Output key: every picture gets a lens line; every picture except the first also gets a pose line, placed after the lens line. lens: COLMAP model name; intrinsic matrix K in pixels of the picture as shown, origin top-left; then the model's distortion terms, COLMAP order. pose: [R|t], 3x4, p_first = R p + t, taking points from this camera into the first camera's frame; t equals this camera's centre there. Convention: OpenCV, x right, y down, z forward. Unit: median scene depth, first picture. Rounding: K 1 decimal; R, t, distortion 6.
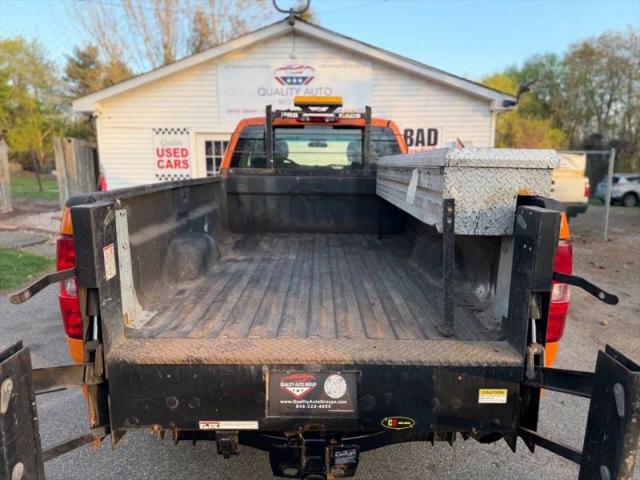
lens RADIAL K [[453.0, 0, 322.7], [0, 453.0, 241.4], [0, 0, 1]] dist [0.089213, -0.139597]
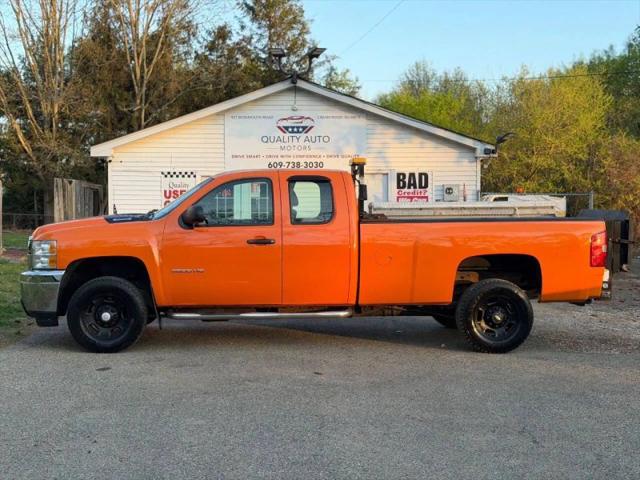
lens RADIAL K [[899.5, 0, 320.0], [0, 899.5, 240.0], [0, 0, 1]] dist [0.182668, -0.369309]
pose [[0.999366, 0.000112, 0.035609, -0.079688], [0.004594, 0.991233, -0.132043, 0.193636], [-0.035311, 0.132123, 0.990604, -1.098734]]
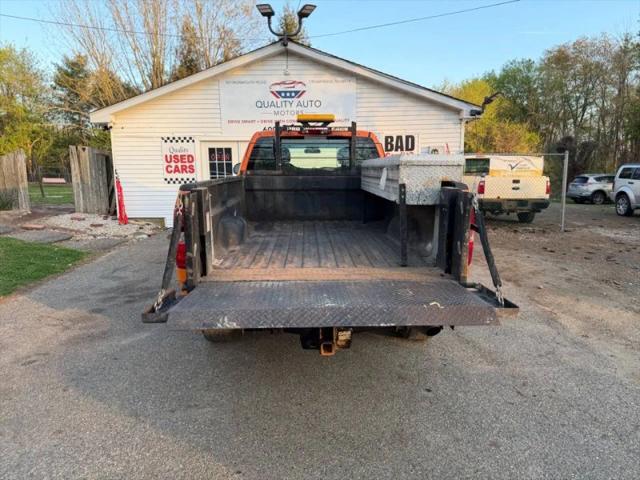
lens RADIAL K [[453.0, 0, 322.7], [0, 453.0, 241.4], [0, 0, 1]] dist [0.089213, -0.139597]
pose [[0.999465, -0.015826, 0.028614, -0.014034], [0.016104, 0.999825, -0.009520, 0.024884], [-0.028459, 0.009976, 0.999545, -0.129734]]
